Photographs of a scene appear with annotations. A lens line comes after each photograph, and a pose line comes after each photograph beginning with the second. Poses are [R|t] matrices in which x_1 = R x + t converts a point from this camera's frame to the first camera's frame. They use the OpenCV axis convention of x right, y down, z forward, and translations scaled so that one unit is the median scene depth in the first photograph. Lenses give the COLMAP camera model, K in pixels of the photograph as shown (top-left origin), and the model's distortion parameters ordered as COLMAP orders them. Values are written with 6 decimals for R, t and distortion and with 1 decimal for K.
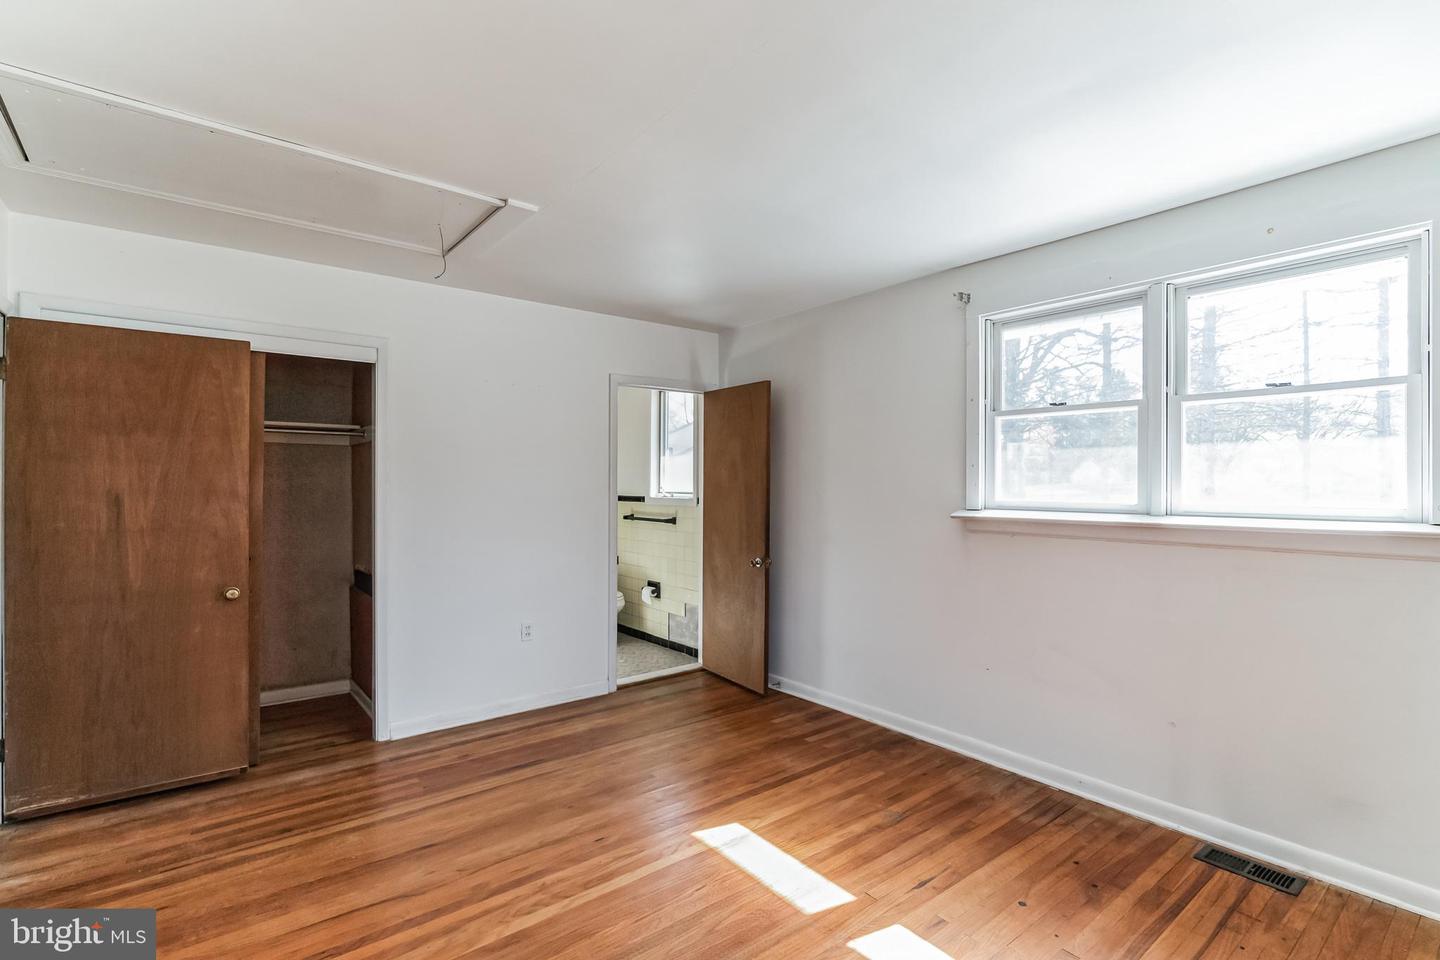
lens RADIAL K [[665.6, 0, 718.6], [0, 665.6, 483.0], [0, 0, 1]] dist [-0.001952, -0.000109]
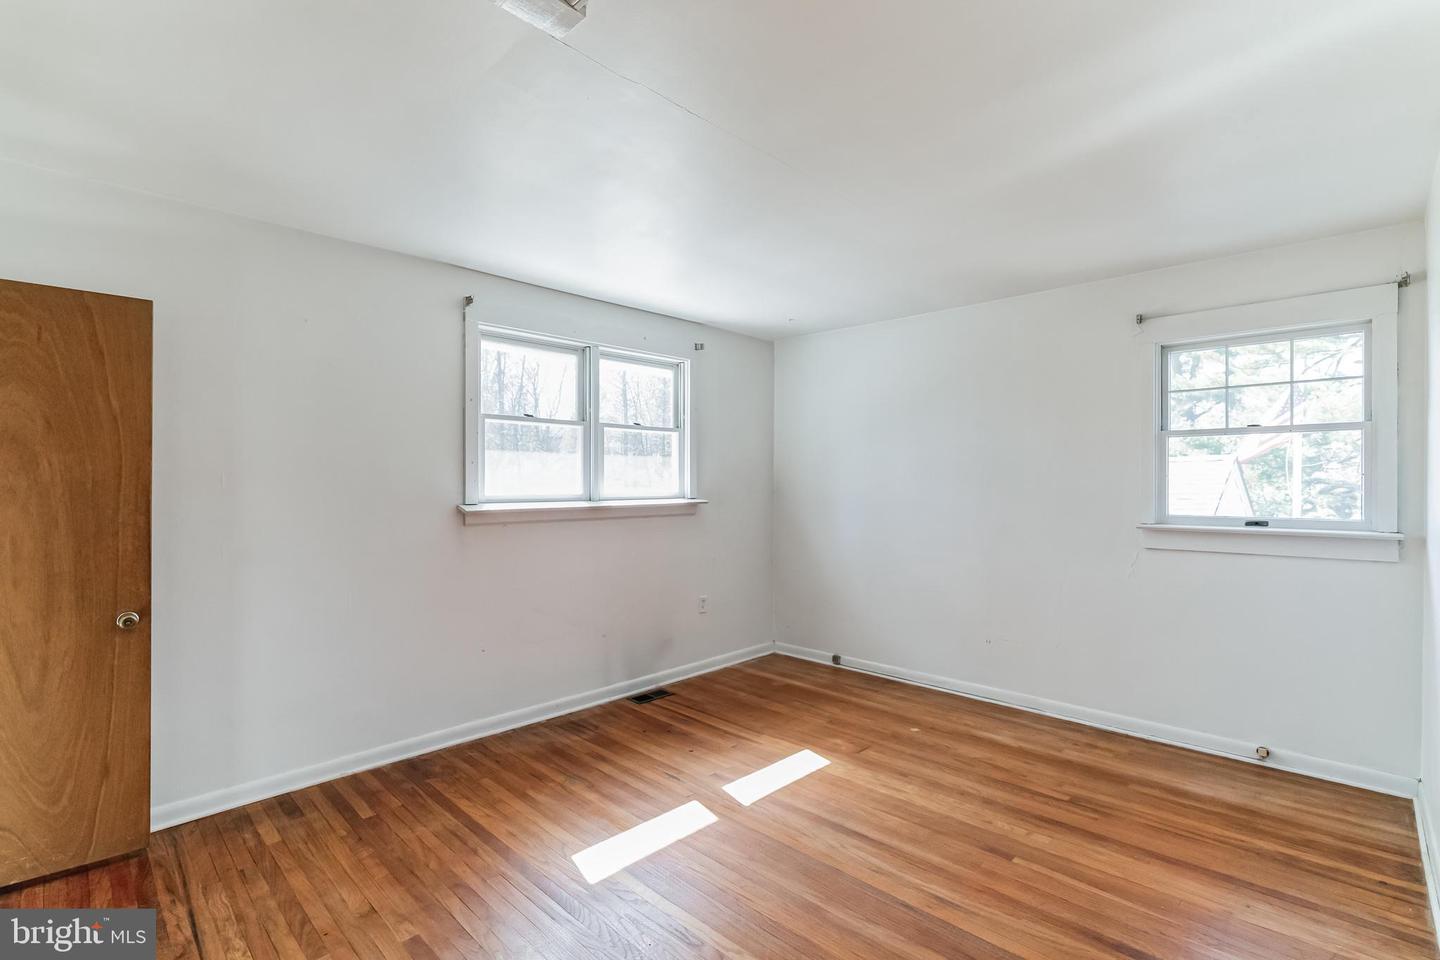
lens RADIAL K [[665.6, 0, 747.5], [0, 665.6, 477.3], [0, 0, 1]] dist [-0.001952, -0.000109]
pose [[-0.151168, 0.006429, 0.988487, -0.856919], [-0.001641, 0.999976, -0.006755, 0.005092], [-0.988507, -0.002643, -0.151154, 0.862334]]
